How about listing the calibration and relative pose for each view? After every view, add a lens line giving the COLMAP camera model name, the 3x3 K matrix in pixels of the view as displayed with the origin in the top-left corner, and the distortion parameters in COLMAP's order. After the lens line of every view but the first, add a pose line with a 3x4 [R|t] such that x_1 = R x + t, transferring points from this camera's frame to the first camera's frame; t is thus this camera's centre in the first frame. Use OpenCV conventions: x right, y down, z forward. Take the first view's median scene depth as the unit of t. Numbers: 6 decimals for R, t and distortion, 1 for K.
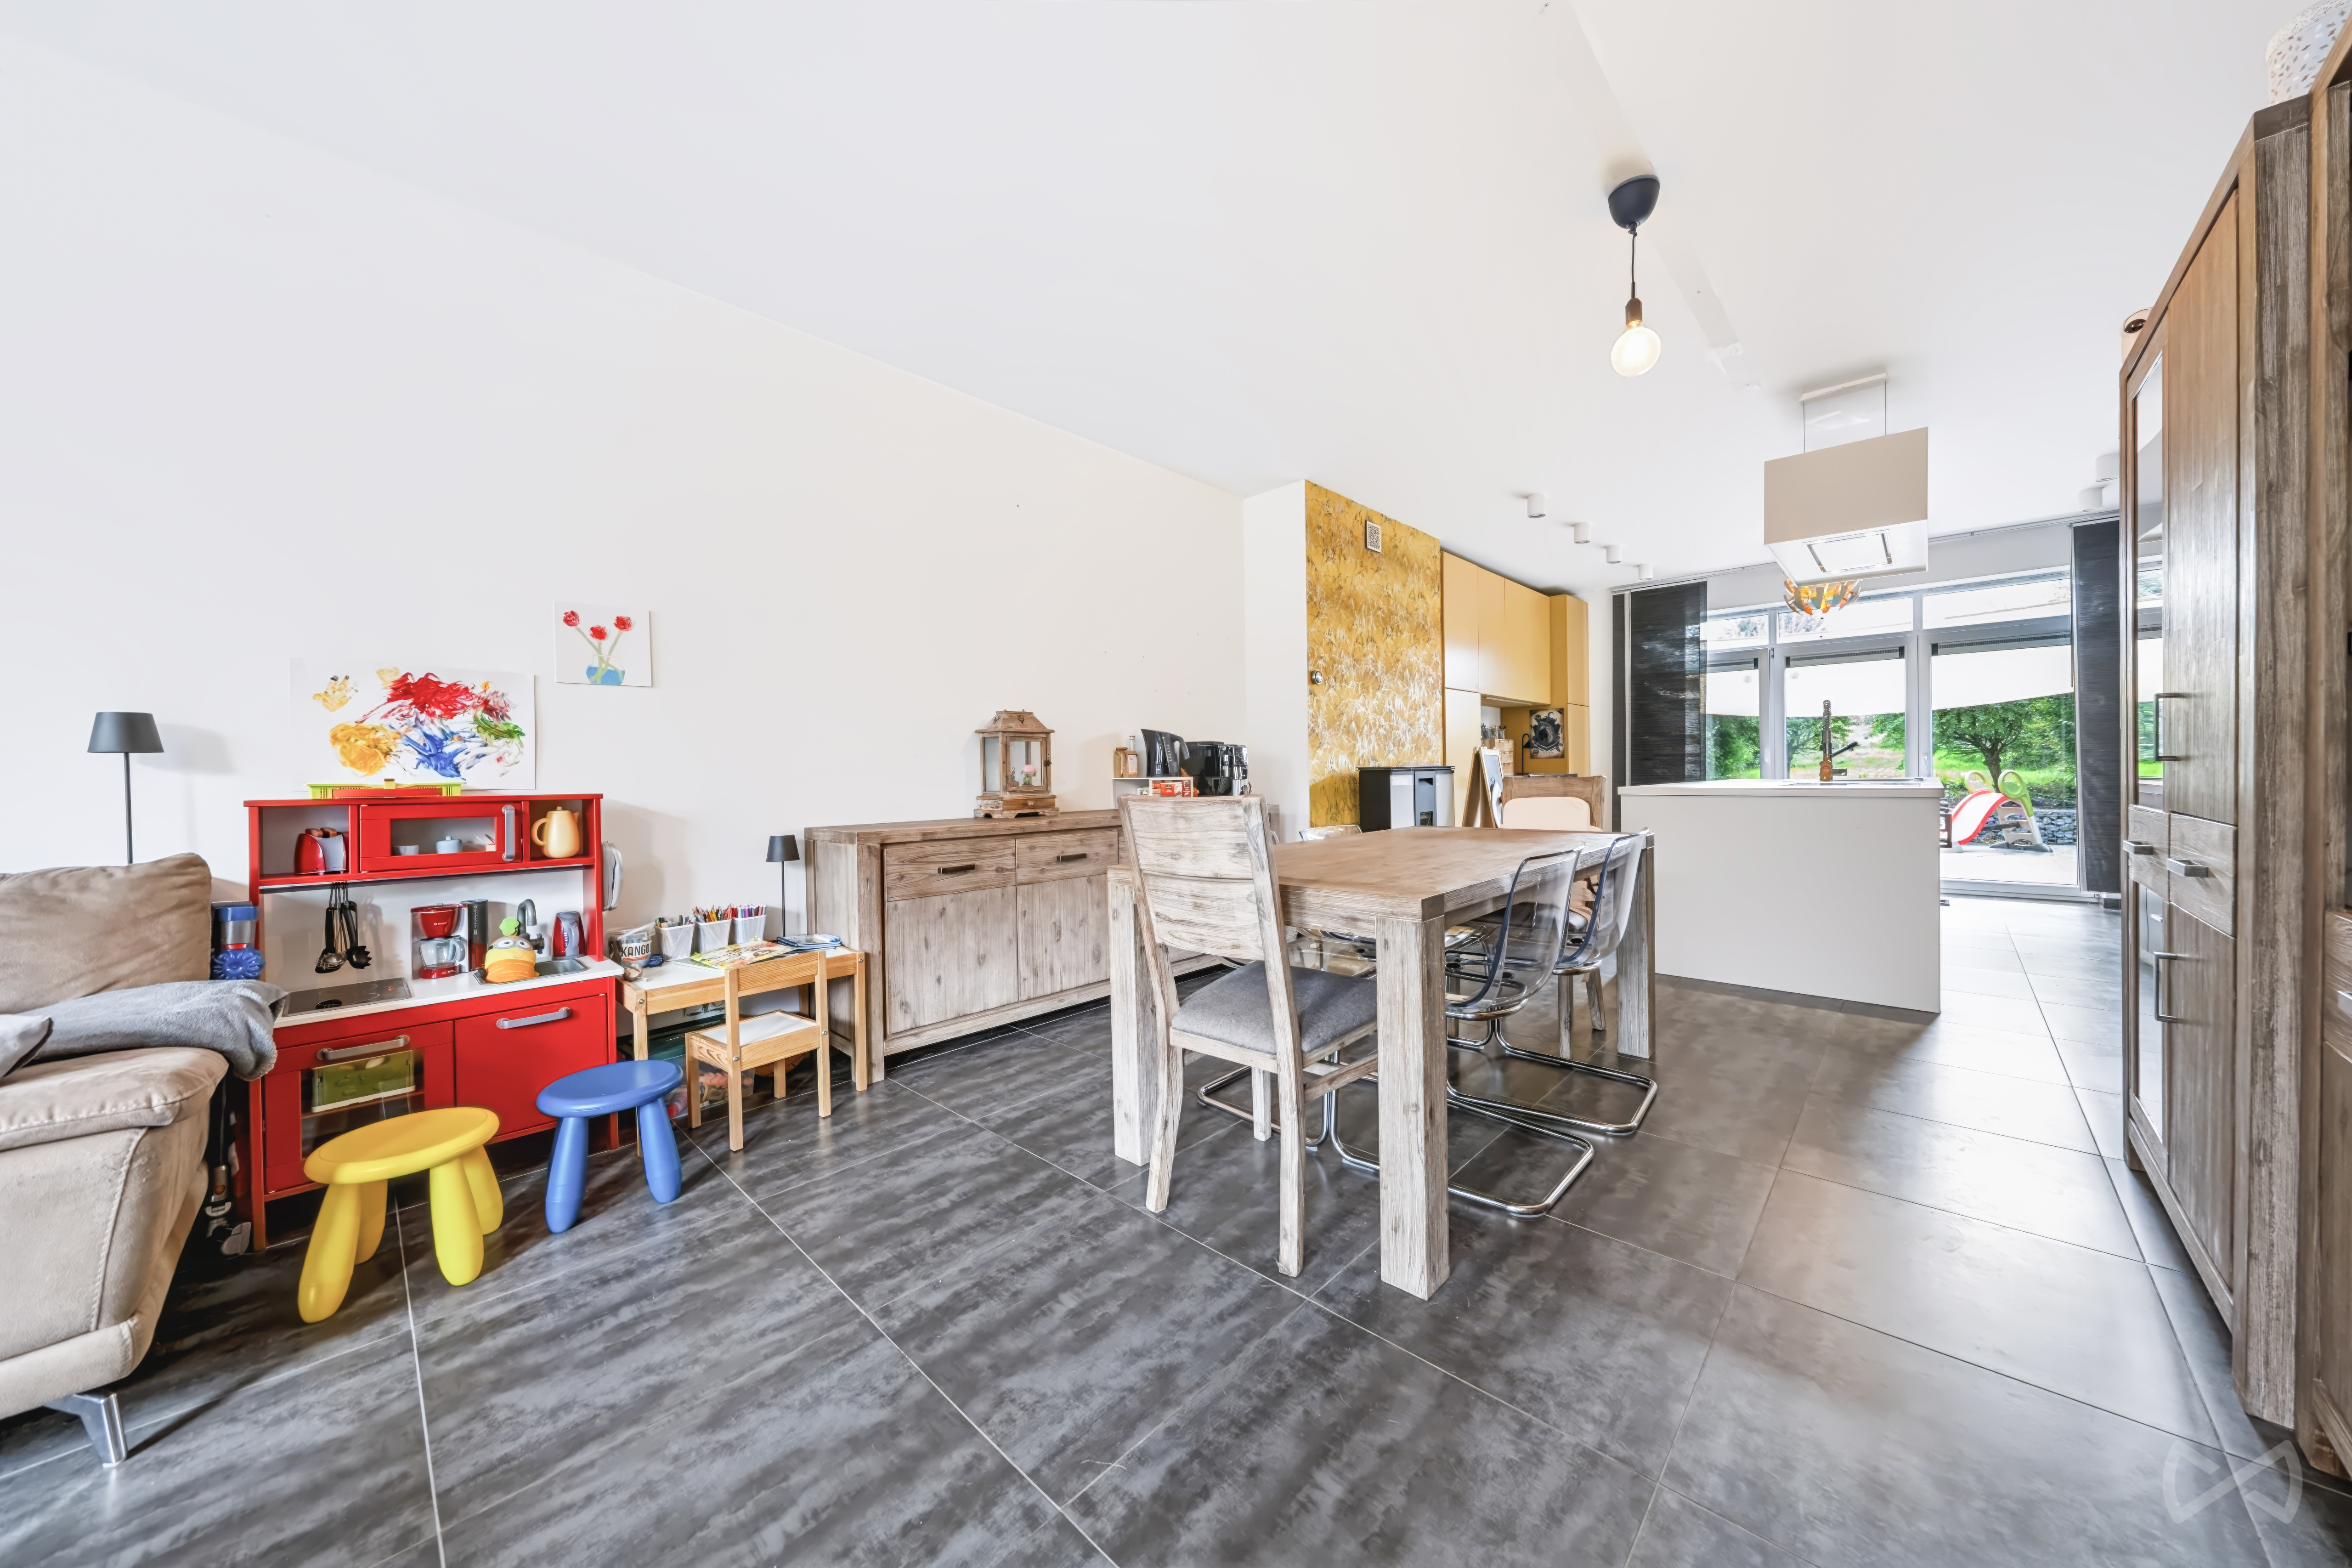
lens RADIAL K [[800.2, 0, 1182.0], [0, 800.2, 788.1], [0, 0, 1]] dist [-0.001581, 0.000136]
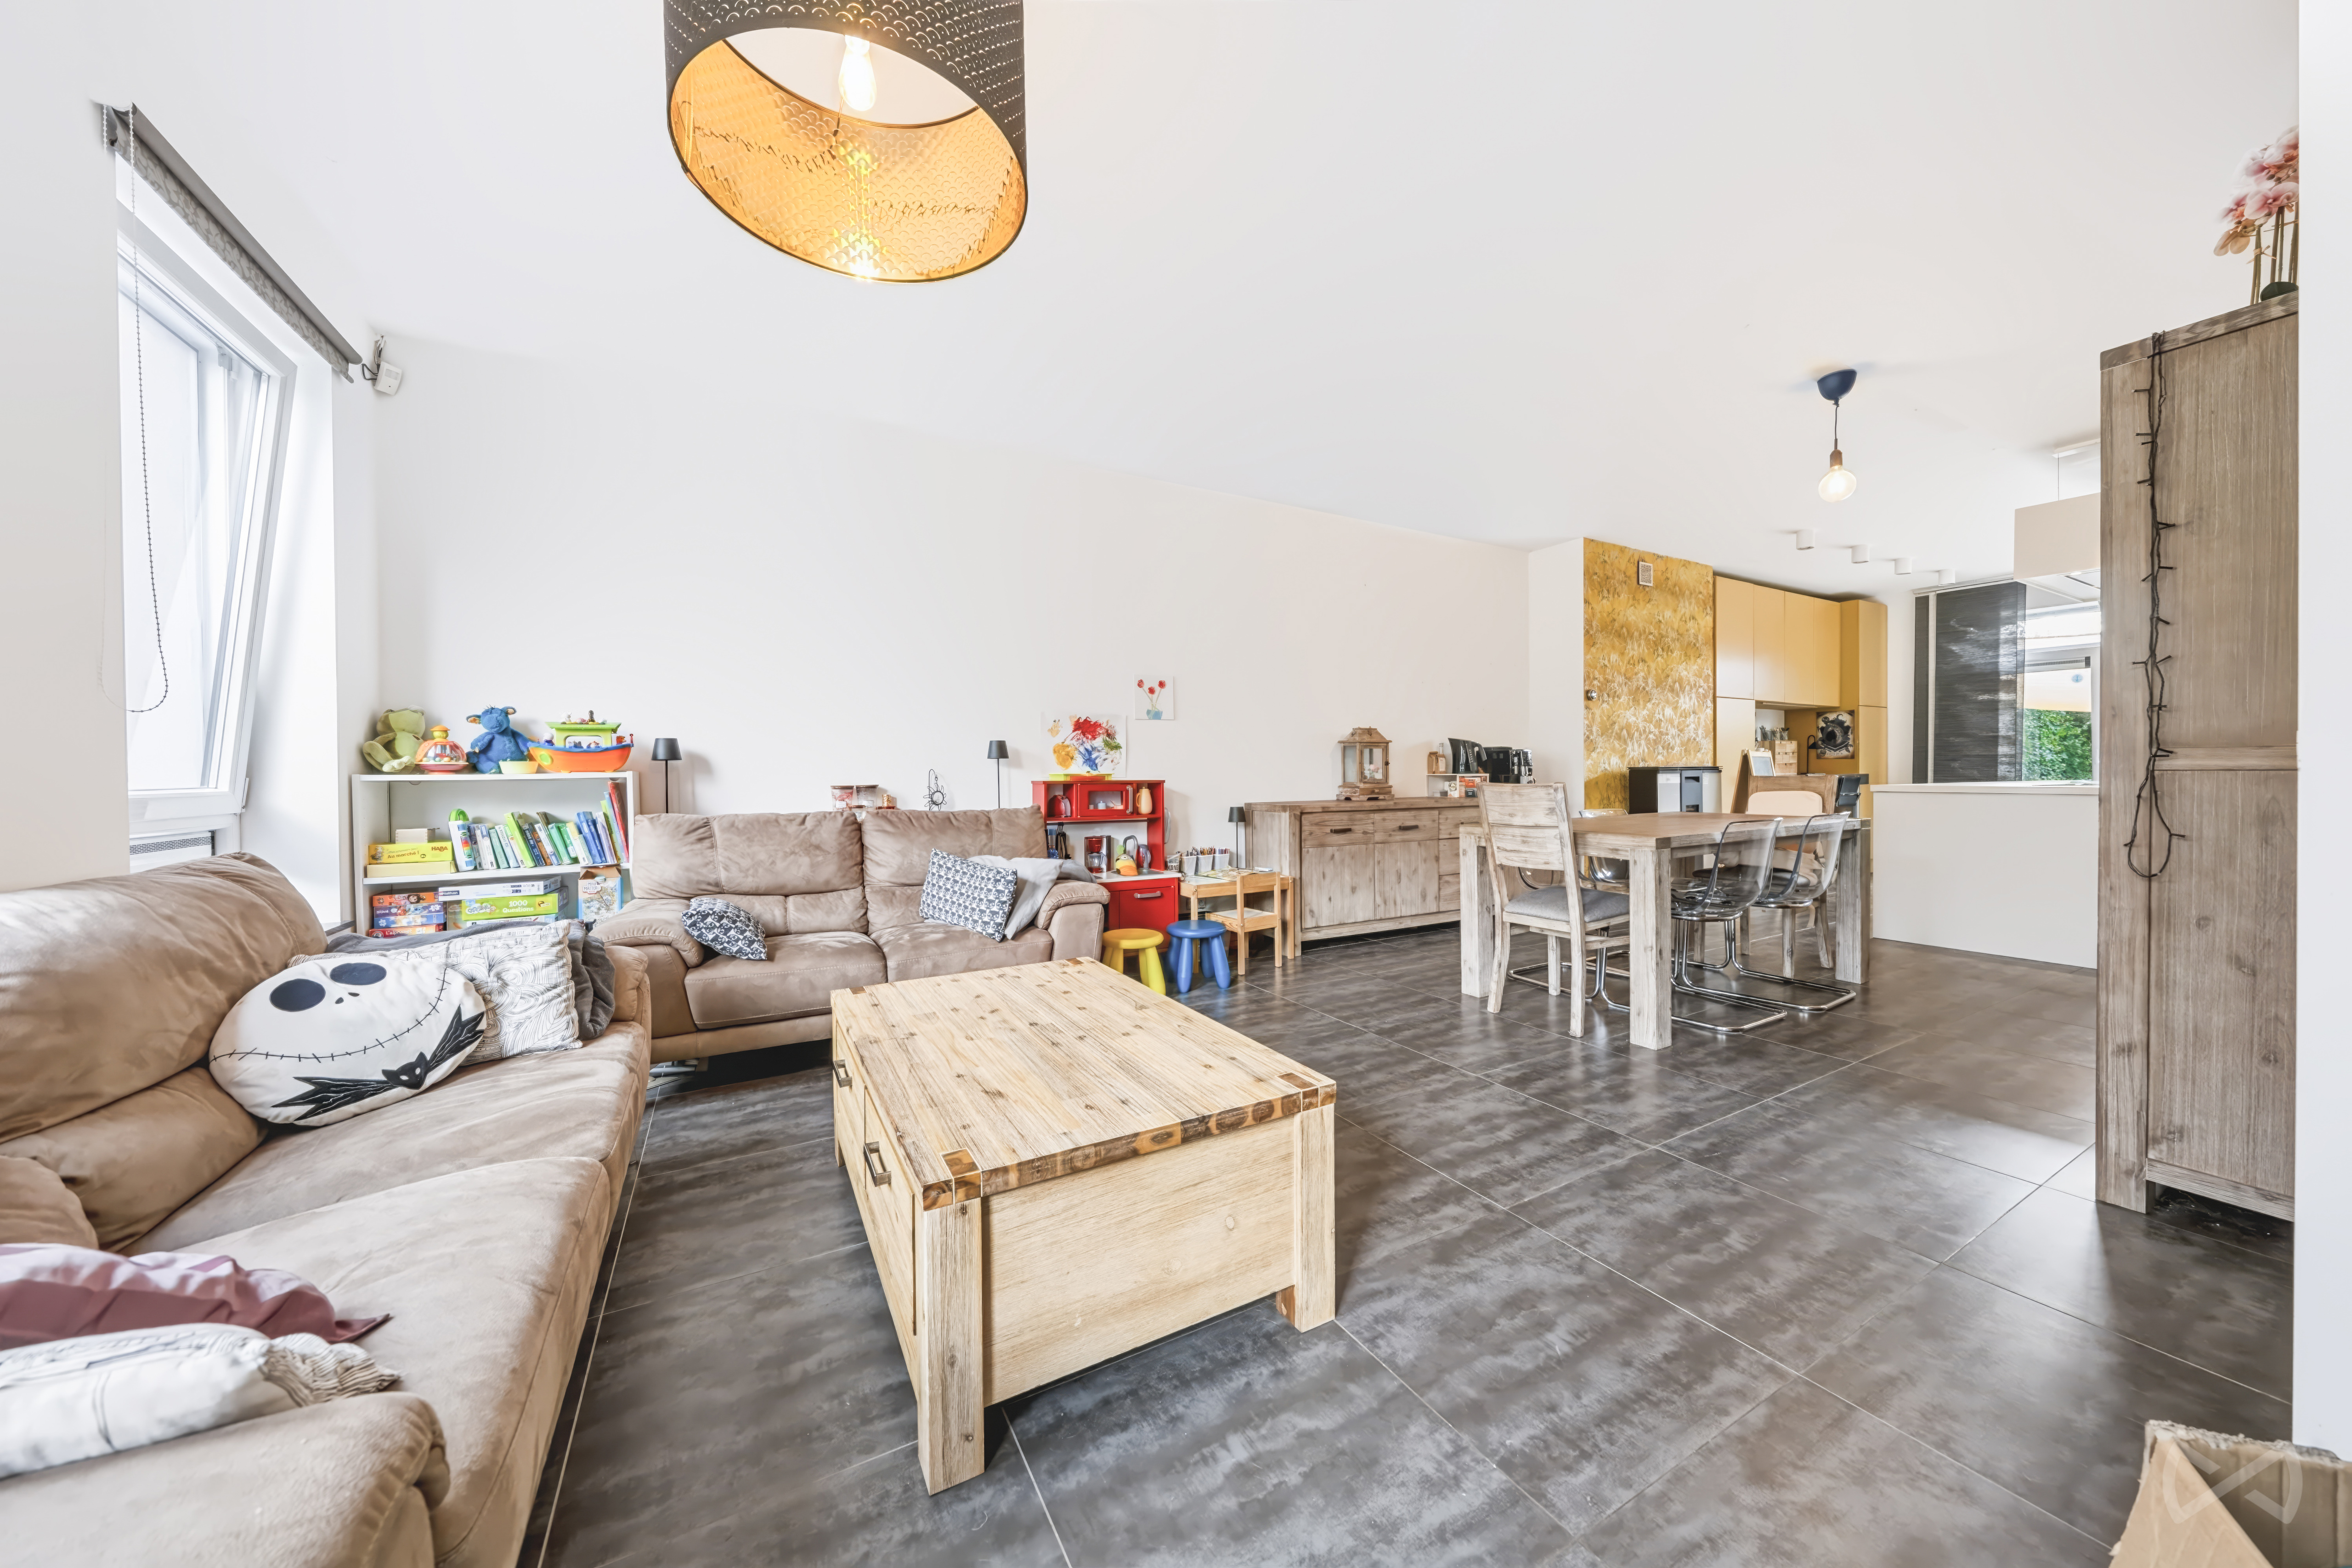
lens RADIAL K [[800.2, 0, 1182.1], [0, 800.2, 781.0], [0, 0, 1]] dist [-0.001581, 0.000136]
pose [[0.955016, 0.010866, -0.296357, -0.100947], [-0.012059, 0.999925, -0.002198, 0.009224], [0.296311, 0.005673, 0.955075, -0.541486]]
